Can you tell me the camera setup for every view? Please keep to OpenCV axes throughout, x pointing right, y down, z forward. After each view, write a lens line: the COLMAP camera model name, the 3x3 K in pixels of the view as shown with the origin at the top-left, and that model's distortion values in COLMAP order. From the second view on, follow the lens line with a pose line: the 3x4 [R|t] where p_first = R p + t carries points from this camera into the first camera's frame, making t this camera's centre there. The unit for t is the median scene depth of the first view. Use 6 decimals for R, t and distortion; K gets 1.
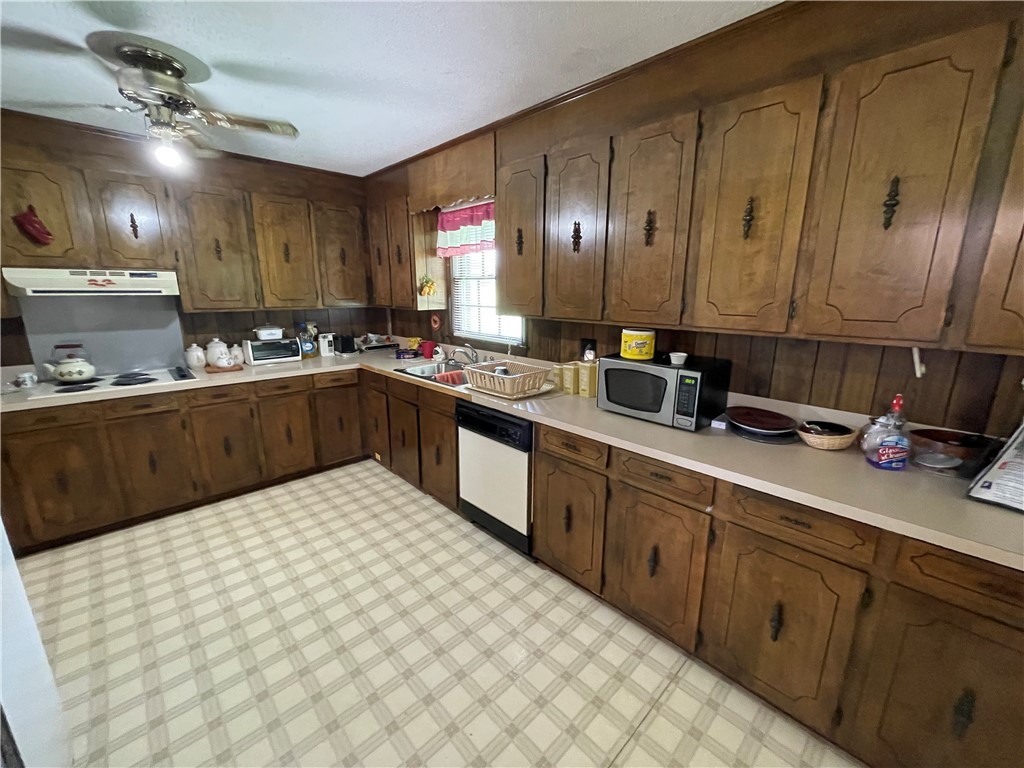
lens RADIAL K [[416.8, 0, 519.0], [0, 416.8, 385.0], [0, 0, 1]] dist [-0.002455, 0.000252]
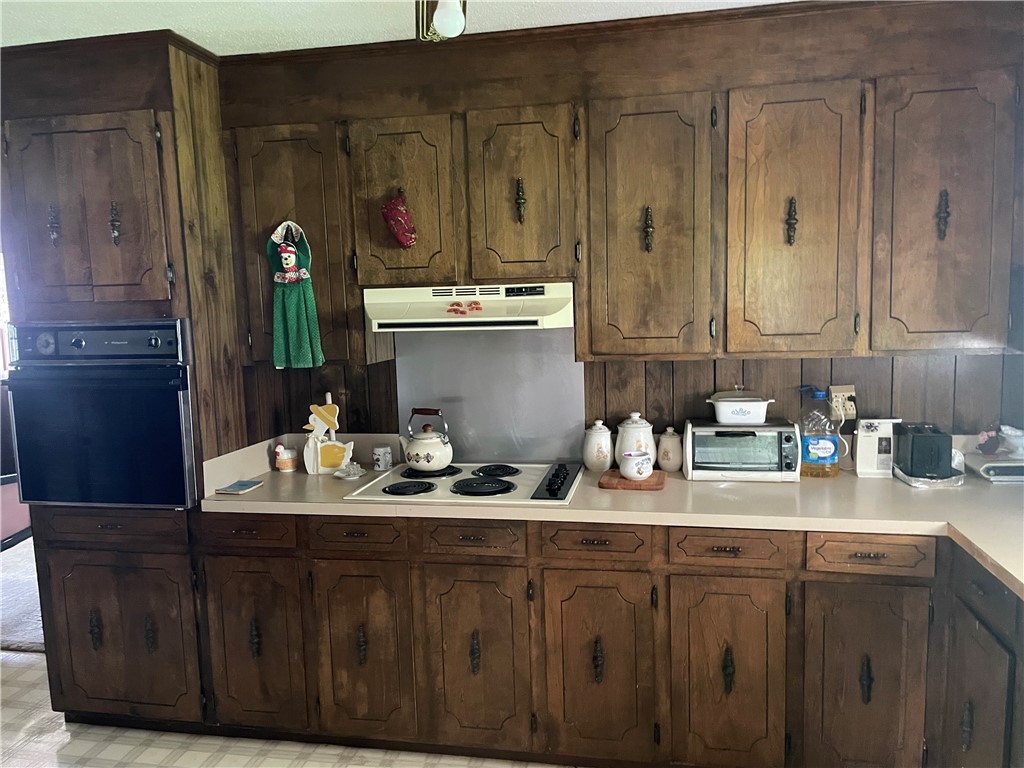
lens RADIAL K [[784.7, 0, 515.4], [0, 784.7, 391.3], [0, 0, 1]] dist [0.073199, -0.099567]
pose [[0.568905, 0.079590, -0.818543, -0.069650], [-0.151897, 0.988351, -0.009470, -0.110491], [0.808254, 0.129722, 0.574368, 0.376251]]
